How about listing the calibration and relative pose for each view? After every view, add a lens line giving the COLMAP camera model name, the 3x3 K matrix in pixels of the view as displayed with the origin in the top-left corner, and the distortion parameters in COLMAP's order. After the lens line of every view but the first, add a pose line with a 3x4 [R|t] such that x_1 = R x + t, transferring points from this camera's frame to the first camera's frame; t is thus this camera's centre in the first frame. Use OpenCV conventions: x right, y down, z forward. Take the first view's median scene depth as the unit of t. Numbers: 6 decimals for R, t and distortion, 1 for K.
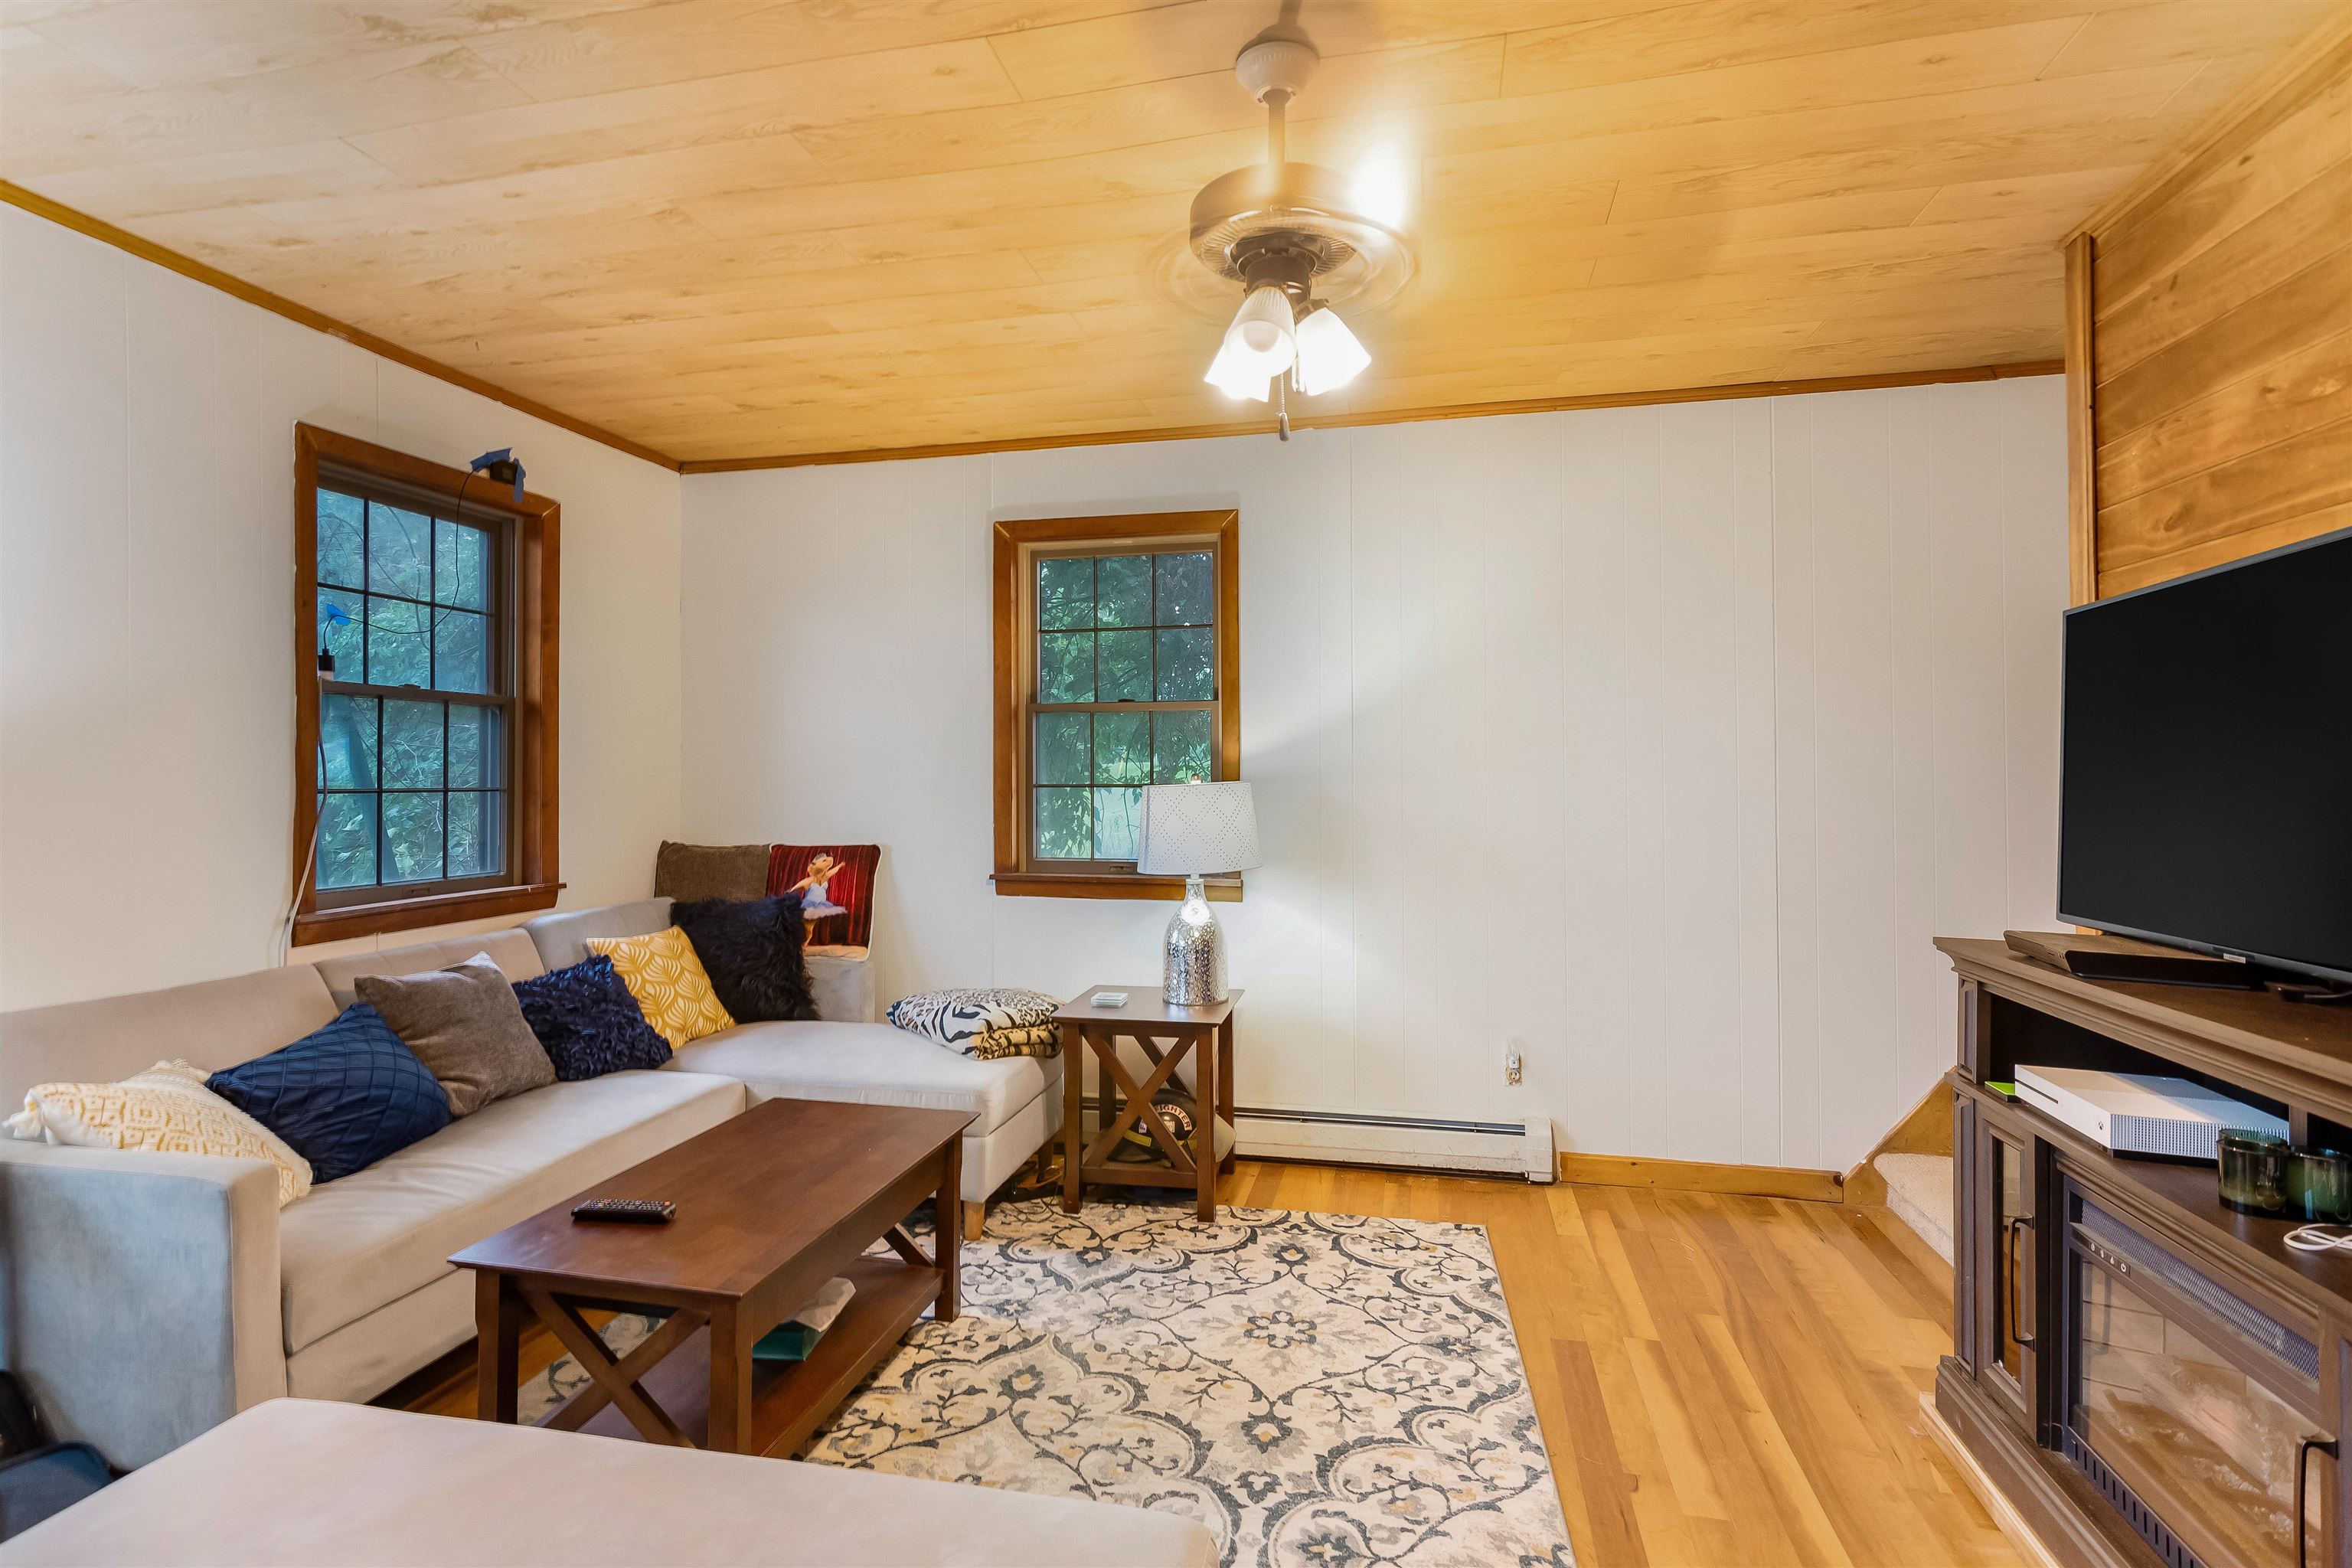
lens RADIAL K [[1138.9, 0, 1170.4], [0, 1138.9, 757.4], [0, 0, 1]] dist [0.012152, -0.001575]
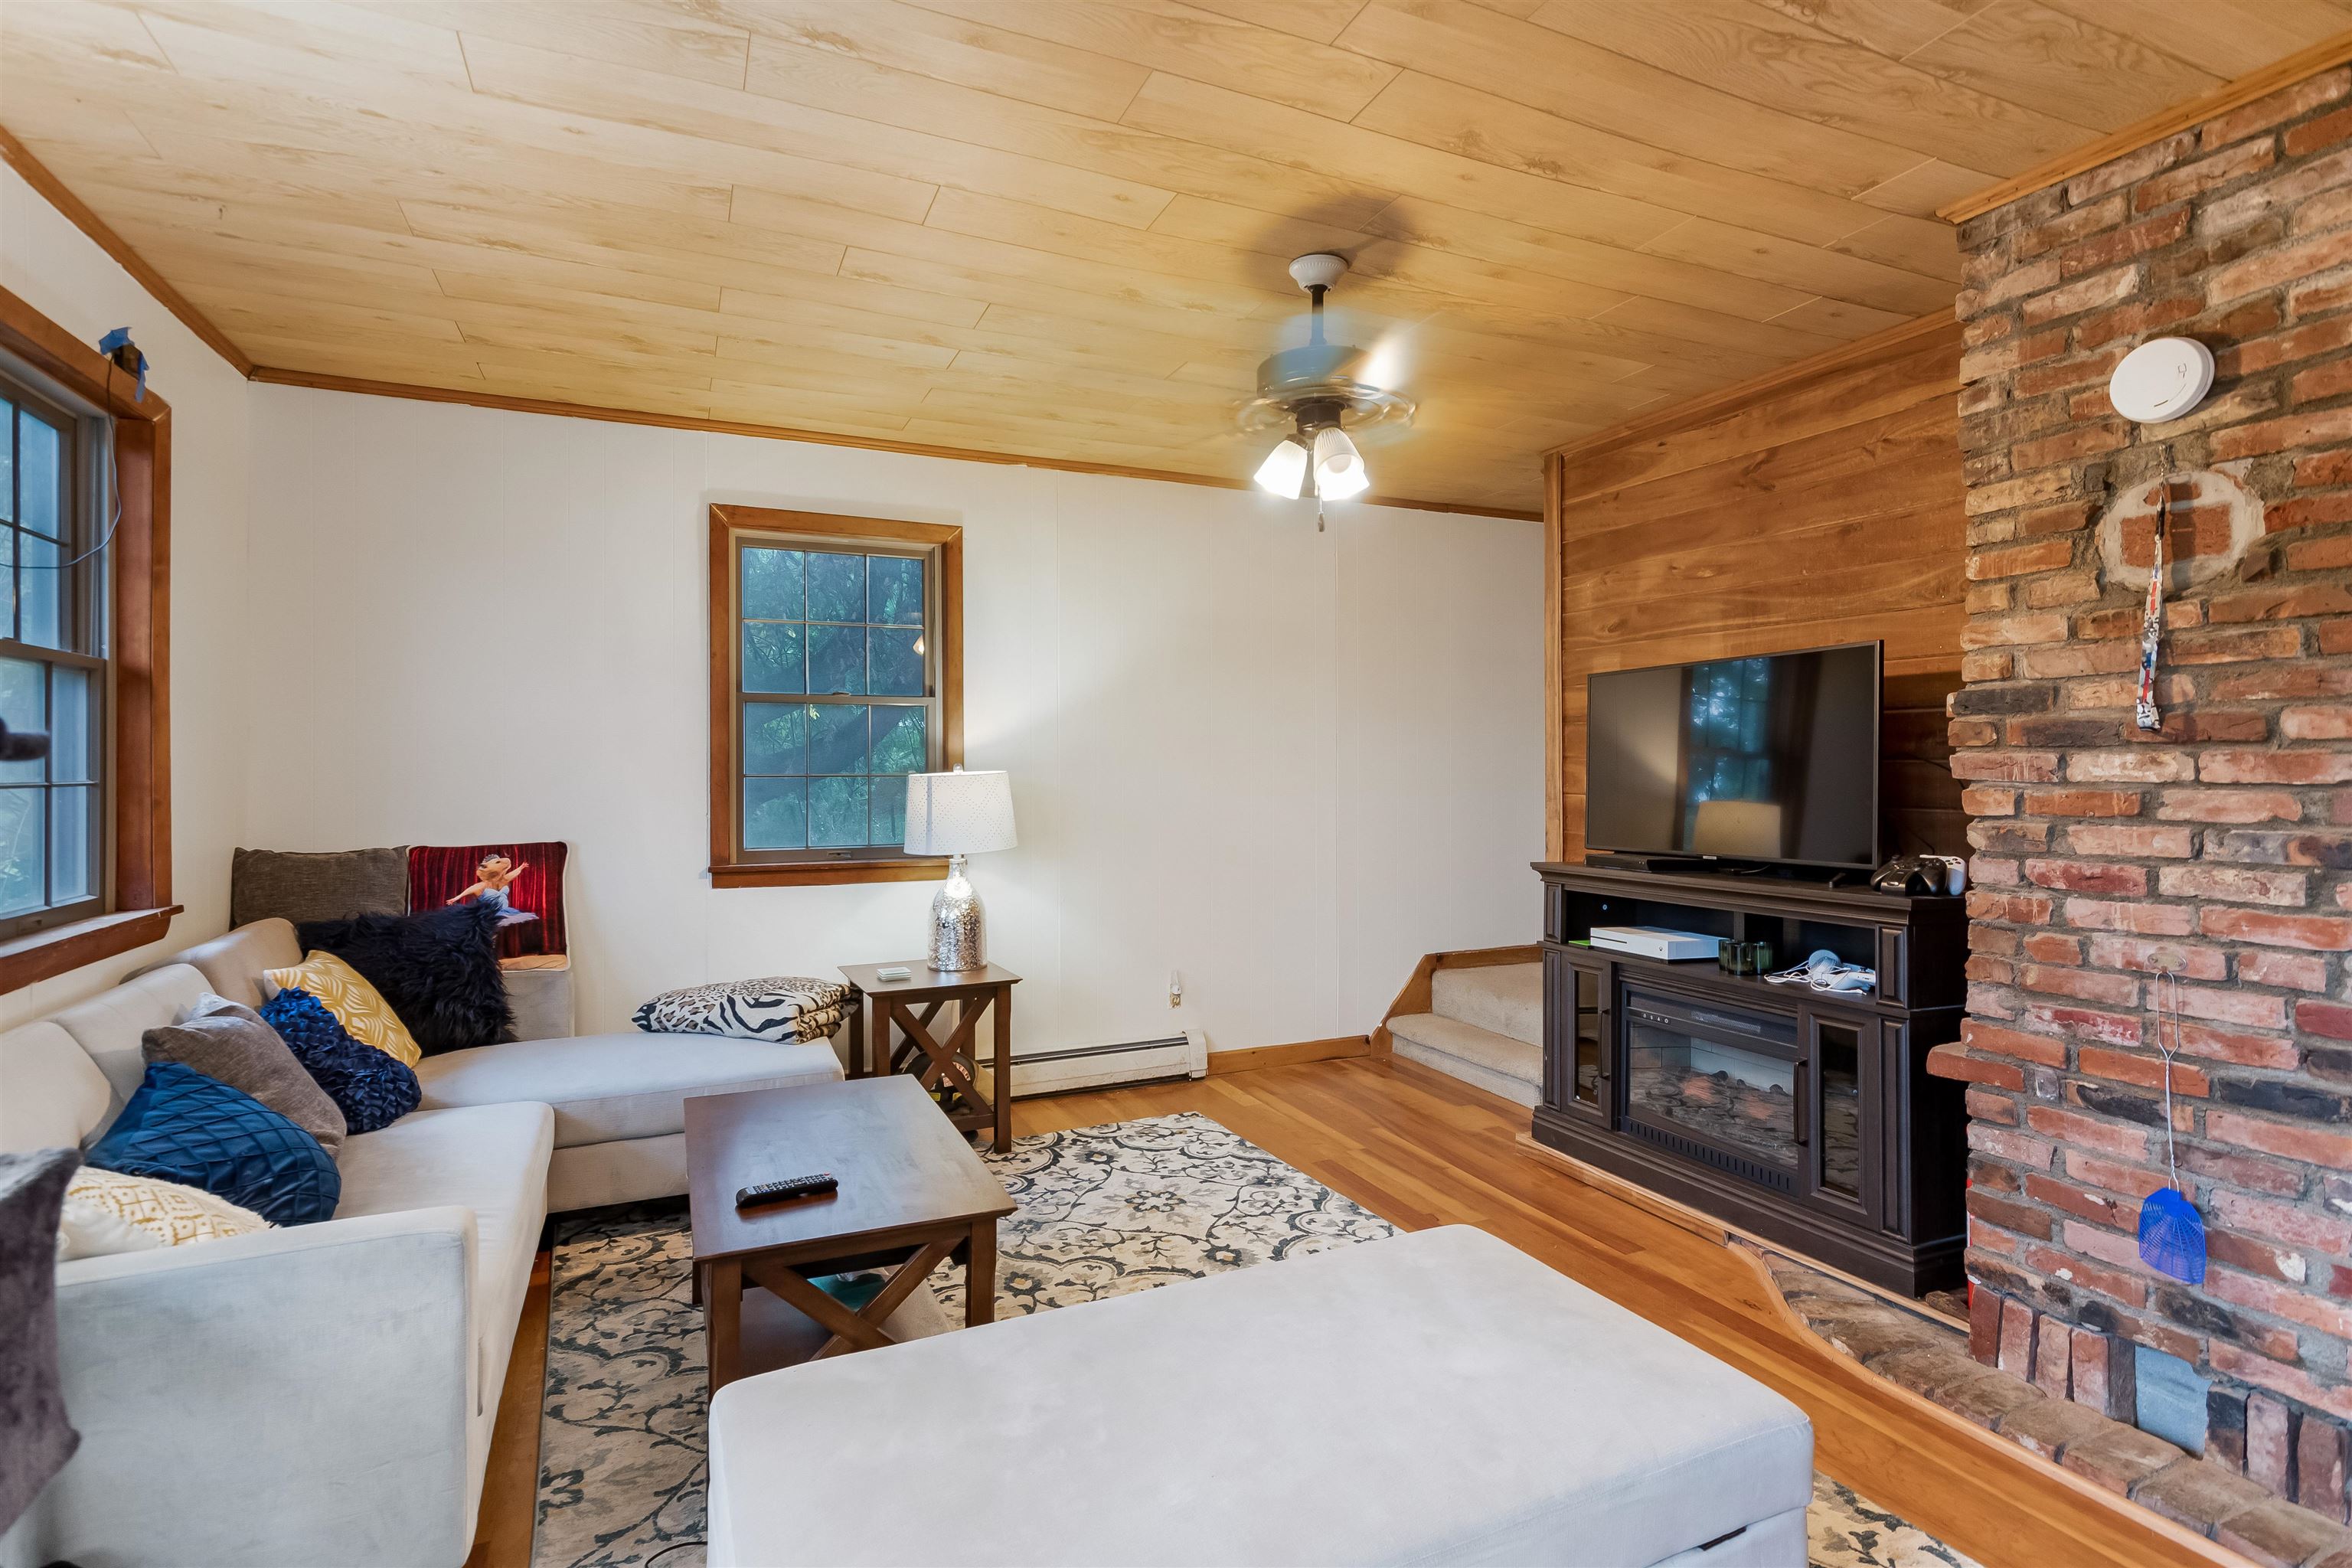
lens RADIAL K [[1138.9, 0, 1170.4], [0, 1138.9, 757.4], [0, 0, 1]] dist [0.012152, -0.001575]
pose [[0.797455, 0.005372, 0.603355, -0.564730], [-0.011346, 0.999917, 0.006092, -0.001645], [-0.603272, -0.011704, 0.797450, -0.016110]]
